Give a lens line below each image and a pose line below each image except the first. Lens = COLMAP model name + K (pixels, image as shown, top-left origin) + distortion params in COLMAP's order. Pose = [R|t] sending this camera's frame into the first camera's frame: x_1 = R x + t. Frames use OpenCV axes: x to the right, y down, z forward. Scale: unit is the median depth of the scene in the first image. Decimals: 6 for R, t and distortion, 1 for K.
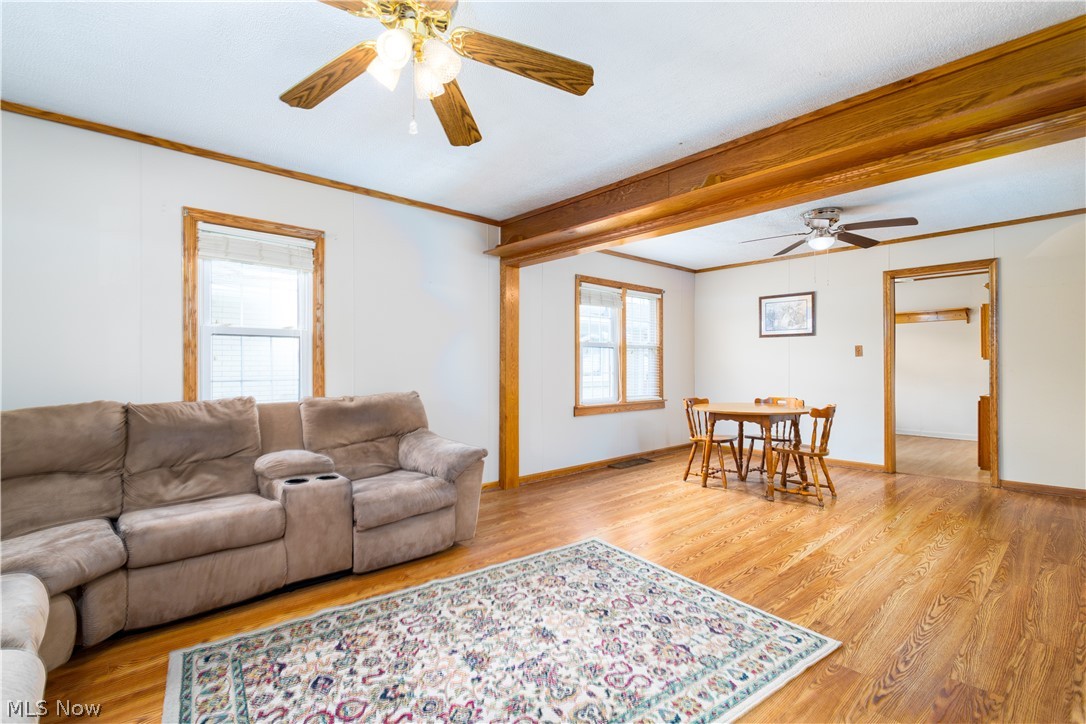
lens RADIAL K [[492.5, 0, 537.3], [0, 492.5, 364.5], [0, 0, 1]] dist [-0.003507, 0.000063]
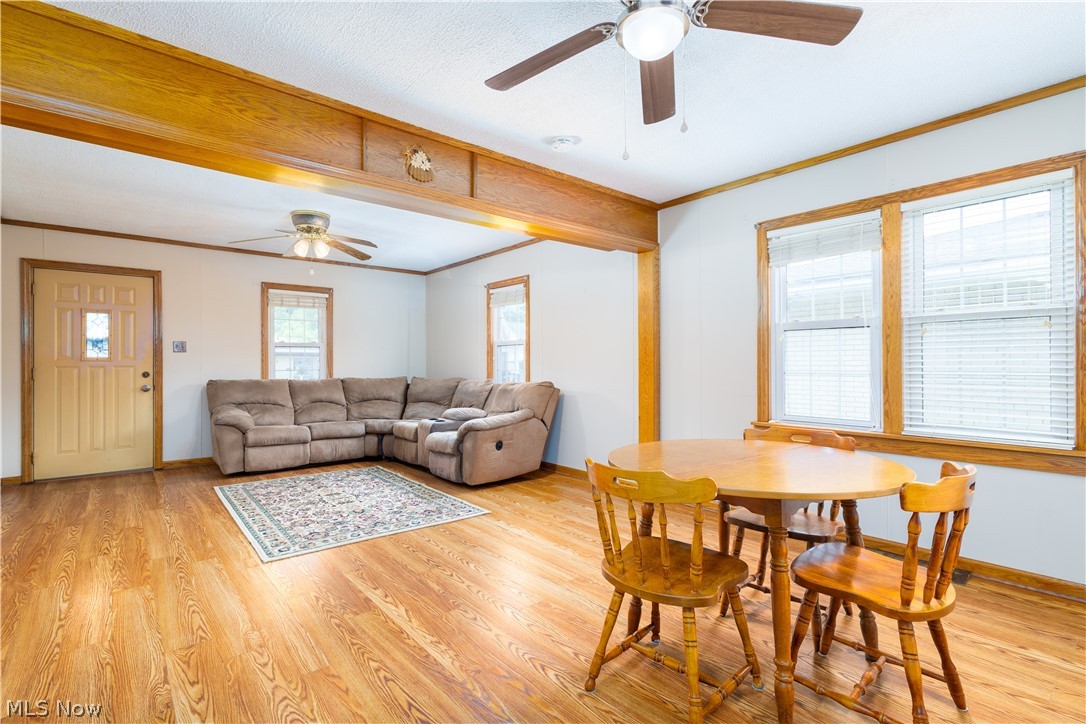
lens RADIAL K [[502.1, 0, 543.0], [0, 502.1, 362.0], [0, 0, 1]] dist [0.002617, -0.000187]
pose [[-0.017721, -0.002105, -0.999841, 0.876863], [0.007773, 0.999967, -0.002243, 0.003643], [0.999813, -0.007812, -0.017704, 0.834382]]
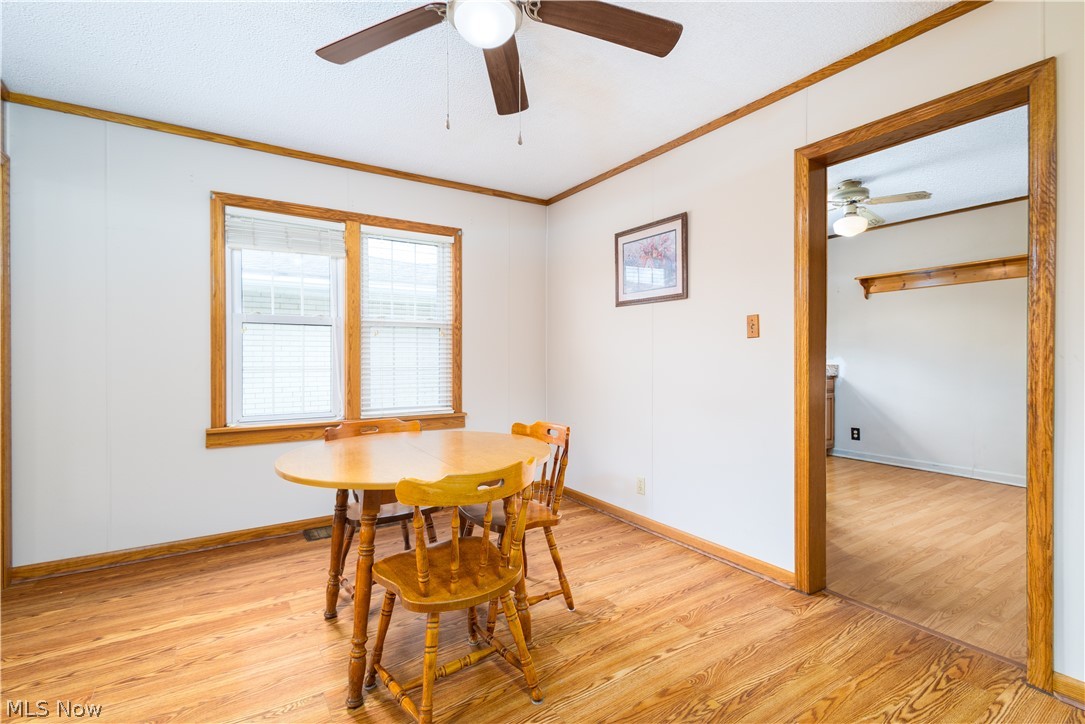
lens RADIAL K [[501.6, 0, 542.5], [0, 501.6, 362.0], [0, 0, 1]] dist [0.002617, -0.000187]
pose [[0.989136, 0.003000, -0.146976, 0.614269], [-0.000918, 0.999898, 0.014227, 0.000722], [0.147003, -0.013938, 0.989038, 0.571670]]
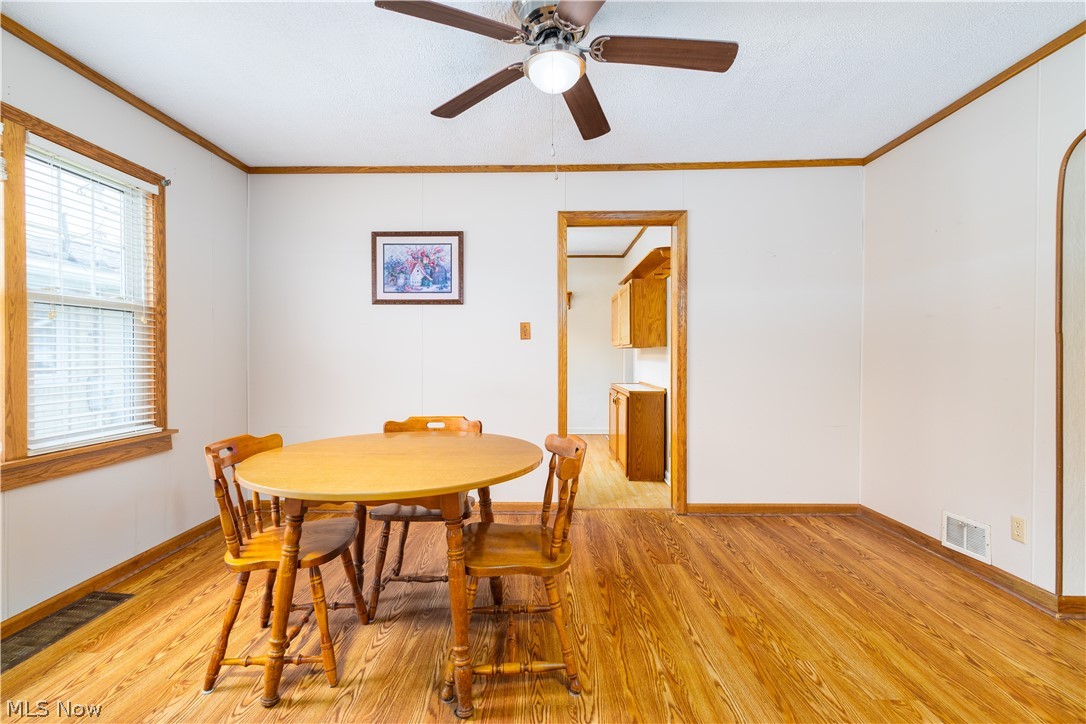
lens RADIAL K [[499.5, 0, 535.4], [0, 499.5, 360.0], [0, 0, 1]] dist [0.005100, 0.000226]
pose [[0.681778, -0.006416, 0.731531, 0.213788], [-0.002826, 0.999931, 0.011403, 0.004104], [-0.731554, -0.009841, 0.681713, 0.637146]]
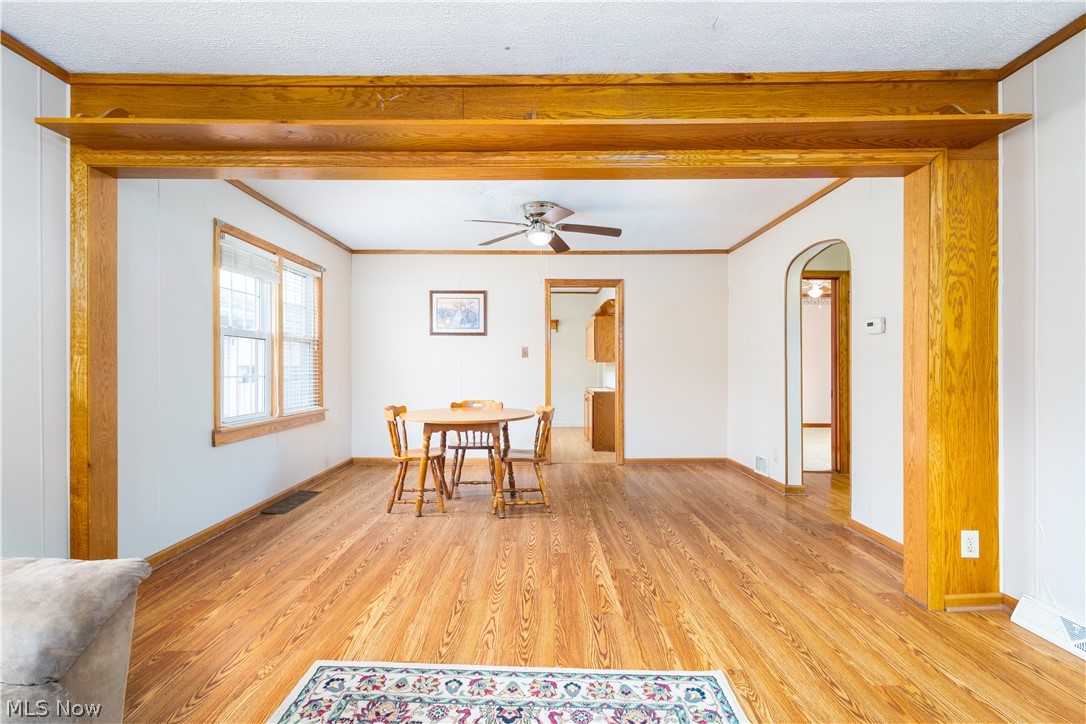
lens RADIAL K [[496.0, 0, 534.8], [0, 496.0, 368.0], [0, 0, 1]] dist [0.002407, -0.000191]
pose [[0.672444, 0.000119, 0.740148, -0.134181], [-0.005039, 0.999978, 0.004418, 0.002068], [-0.740131, -0.006701, 0.672429, 0.321012]]
